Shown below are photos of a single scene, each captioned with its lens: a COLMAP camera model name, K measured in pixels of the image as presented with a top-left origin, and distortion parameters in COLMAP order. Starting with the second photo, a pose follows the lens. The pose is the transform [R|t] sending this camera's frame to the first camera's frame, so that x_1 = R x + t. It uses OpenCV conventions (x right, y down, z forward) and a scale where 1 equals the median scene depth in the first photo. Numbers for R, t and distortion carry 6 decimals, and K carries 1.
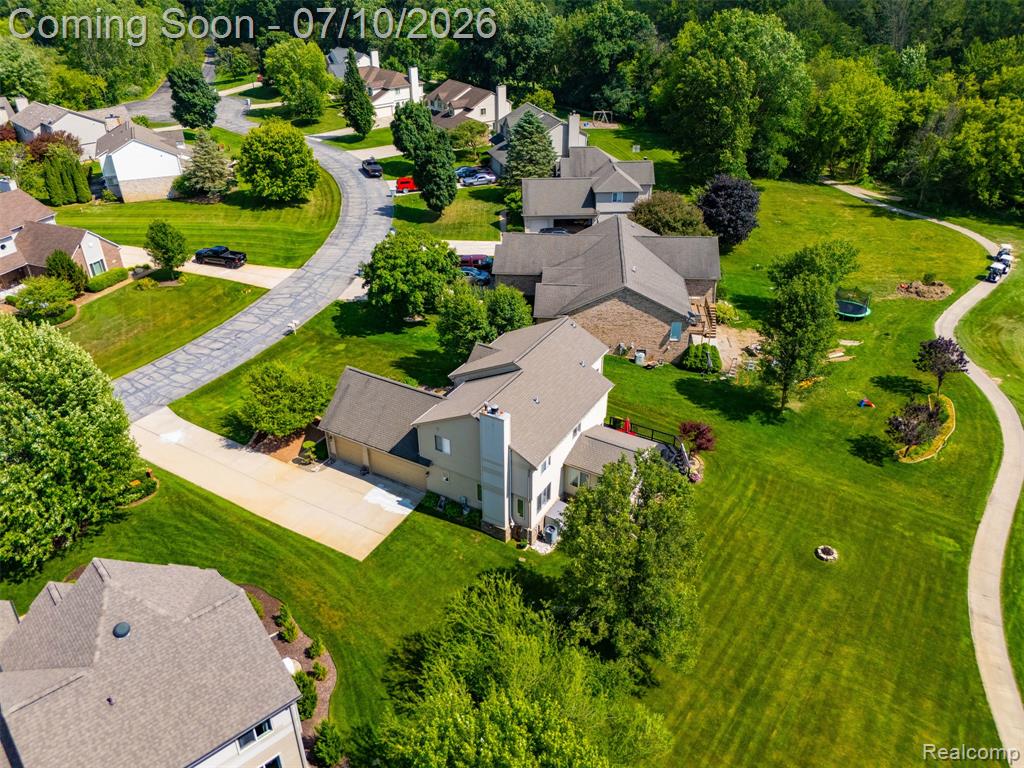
lens RADIAL K [[755.4, 0, 516.4], [0, 755.4, 385.8], [0, 0, 1]] dist [0.070430, -0.065713]
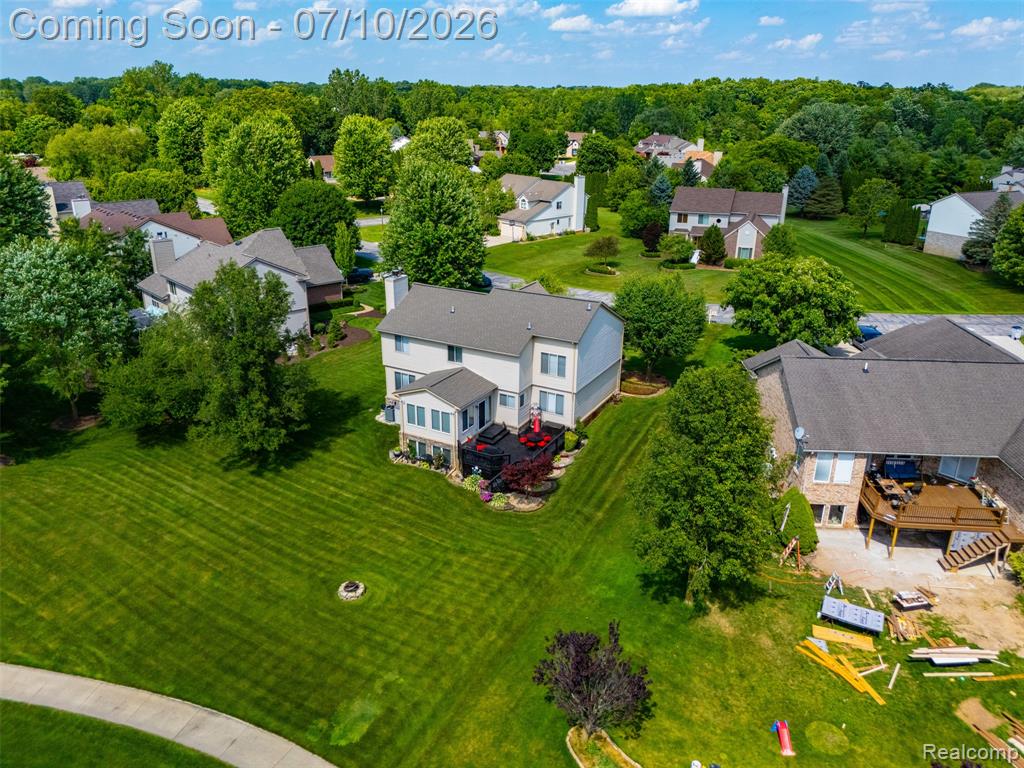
lens RADIAL K [[755.4, 0, 521.7], [0, 755.4, 381.4], [0, 0, 1]] dist [0.070430, -0.065713]
pose [[0.037511, 0.358393, -0.932817, 0.604667], [-0.520618, 0.803791, 0.287885, -0.146482], [0.852965, 0.474842, 0.216737, 0.511666]]
